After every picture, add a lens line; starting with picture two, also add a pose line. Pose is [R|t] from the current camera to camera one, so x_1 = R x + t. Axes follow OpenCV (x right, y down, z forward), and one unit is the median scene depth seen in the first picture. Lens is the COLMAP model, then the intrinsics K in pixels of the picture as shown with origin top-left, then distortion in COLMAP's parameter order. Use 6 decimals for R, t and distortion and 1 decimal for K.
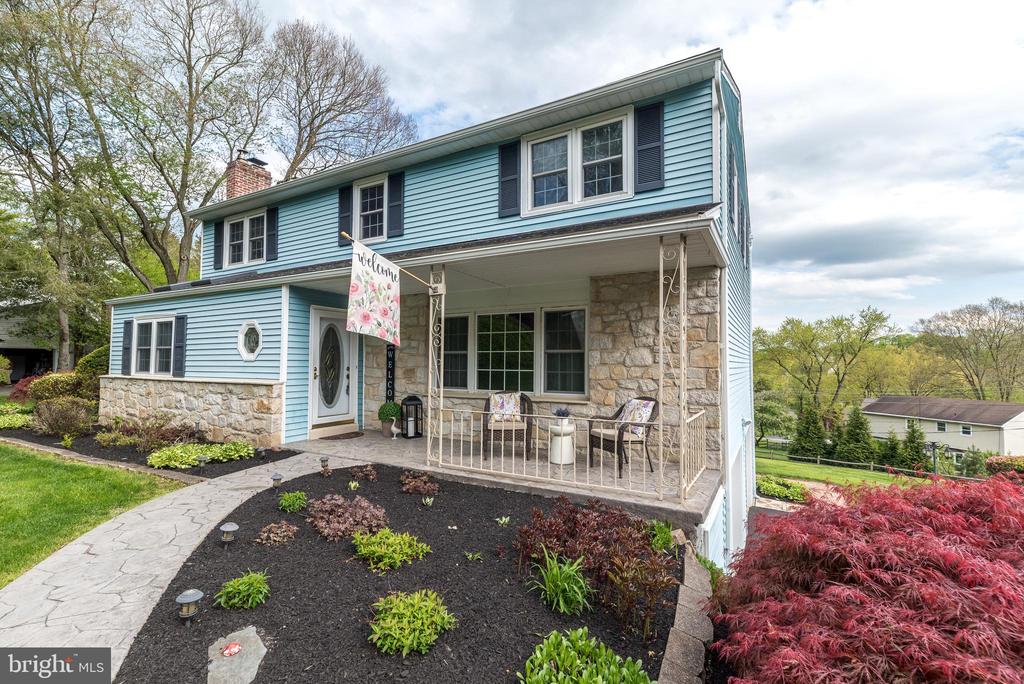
lens RADIAL K [[457.2, 0, 514.4], [0, 457.2, 344.2], [0, 0, 1]] dist [0.002618, 0.000269]
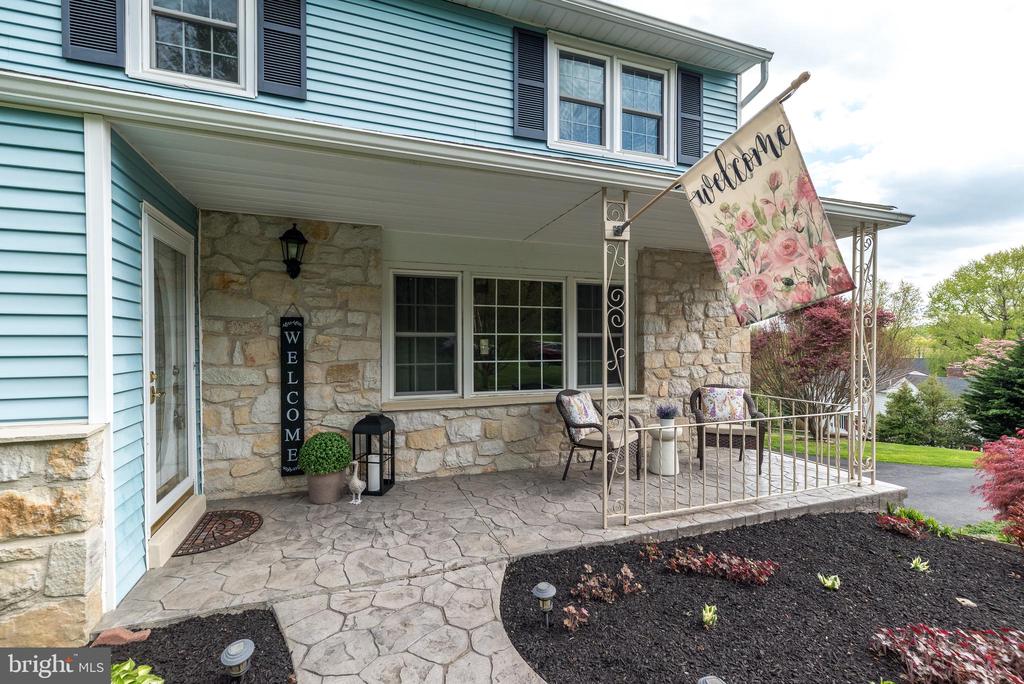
lens RADIAL K [[451.5, 0, 512.4], [0, 451.5, 344.9], [0, 0, 1]] dist [0.005359, -0.000250]
pose [[0.644293, -0.009465, 0.764720, -0.537583], [-0.025531, 0.999100, 0.033877, 0.008588], [-0.764352, -0.041350, 0.643472, 0.548886]]
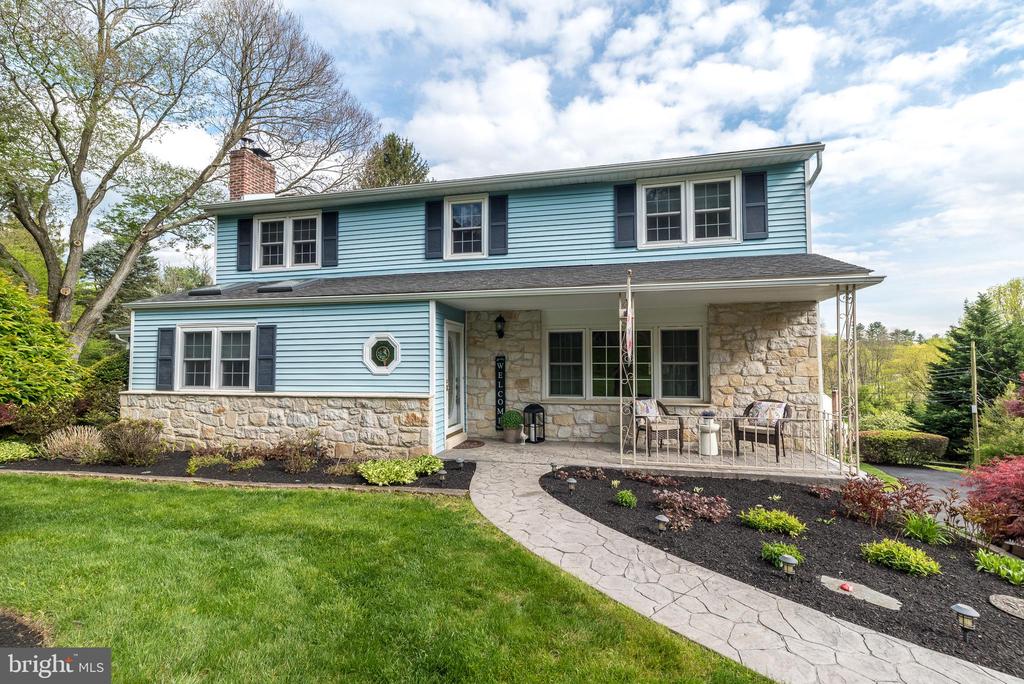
lens RADIAL K [[451.5, 0, 512.4], [0, 451.5, 344.9], [0, 0, 1]] dist [0.005359, -0.000250]
pose [[0.958273, 0.004241, 0.285824, -0.596278], [-0.004030, 0.999991, -0.001327, -0.027591], [-0.285827, 0.000120, 0.958281, -0.020332]]
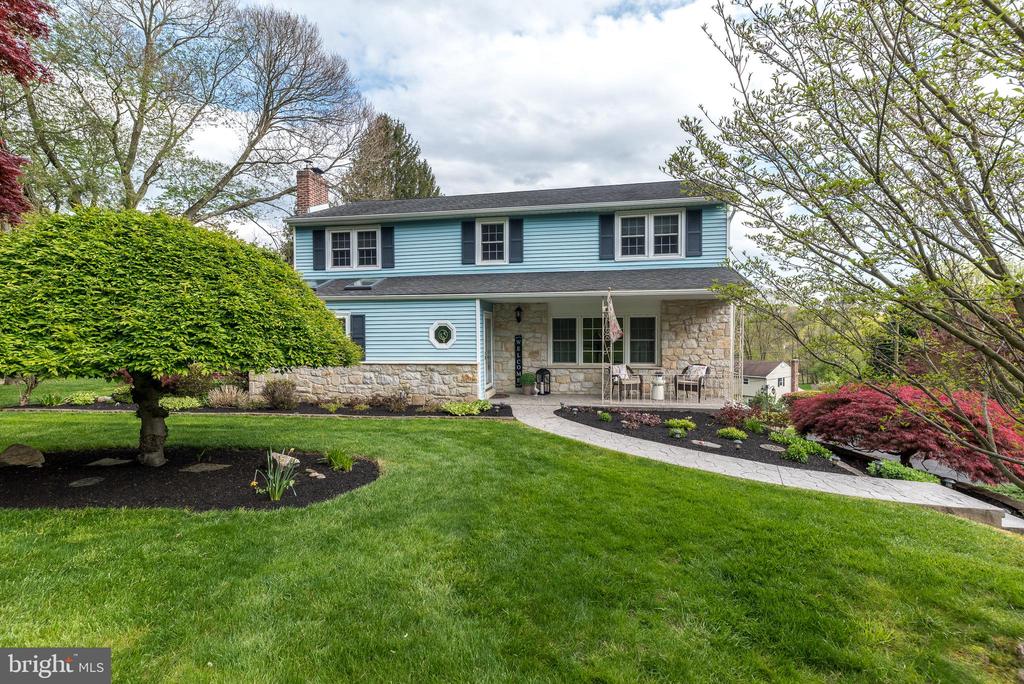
lens RADIAL K [[457.2, 0, 514.4], [0, 457.2, 344.2], [0, 0, 1]] dist [0.002618, 0.000269]
pose [[0.942386, -0.017292, 0.334081, -0.864058], [-0.003097, 0.998169, 0.060400, -0.067665], [-0.334514, -0.057955, 0.940607, -0.460999]]
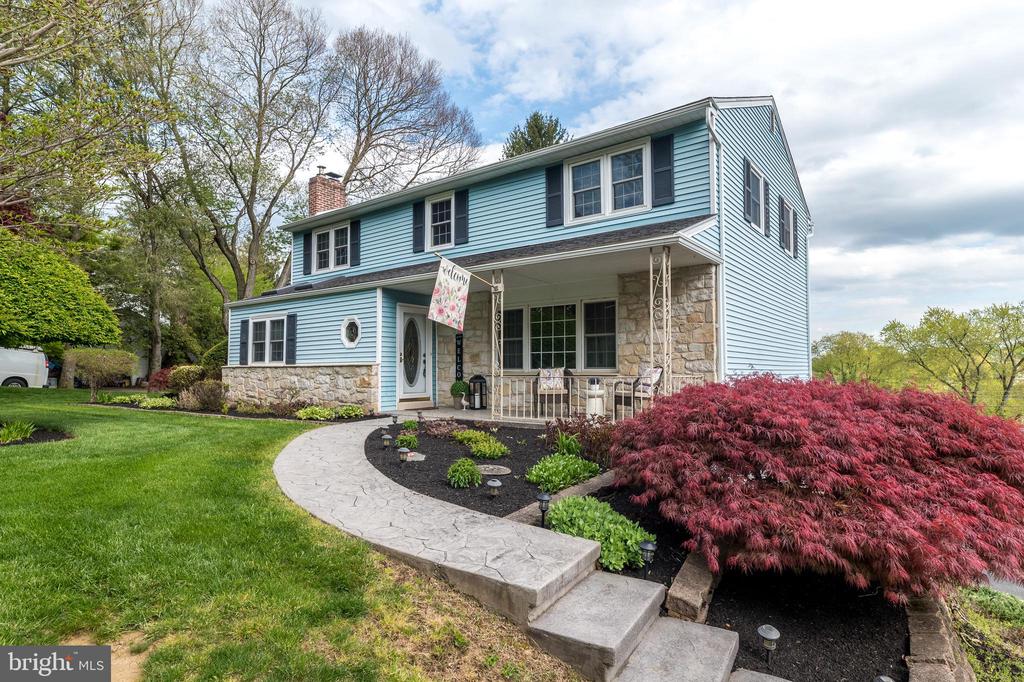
lens RADIAL K [[558.2, 0, 512.0], [0, 558.2, 341.0], [0, 0, 1]] dist [-0.002018, 0.000021]
pose [[0.990579, -0.015332, -0.136084, 0.071302], [0.013356, 0.999792, -0.015424, 0.046770], [0.136292, 0.013461, 0.990577, -0.469690]]
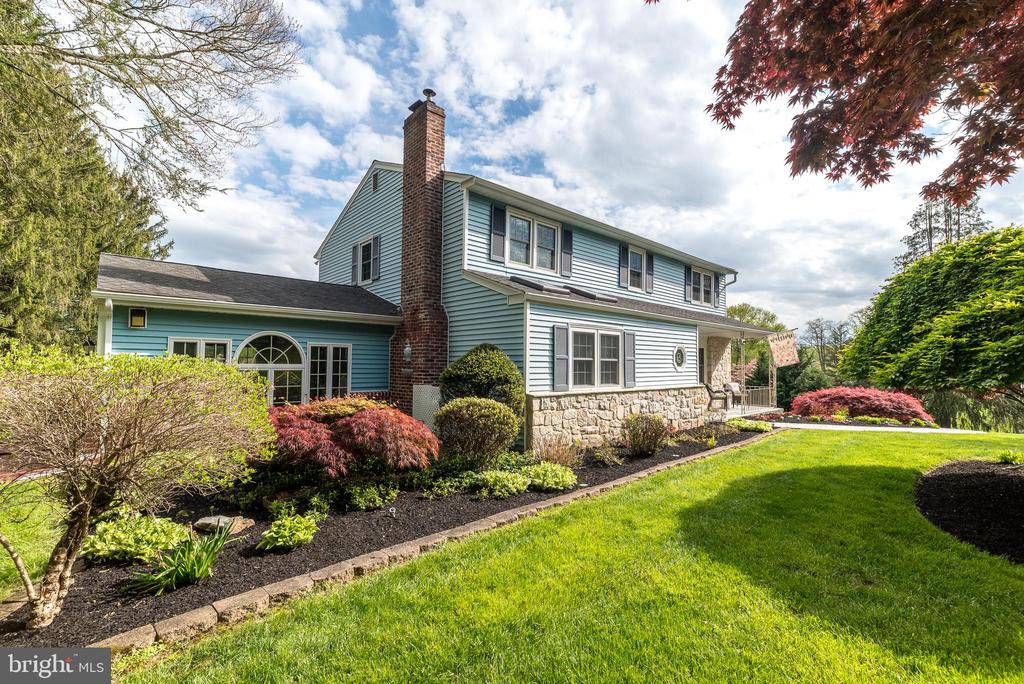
lens RADIAL K [[440.7, 0, 513.6], [0, 440.7, 344.8], [0, 0, 1]] dist [0.001818, -0.000570]
pose [[0.315964, 0.032678, 0.948208, -2.124556], [-0.052767, 0.998465, -0.016827, 0.000825], [-0.947303, -0.044718, 0.317203, 1.074192]]
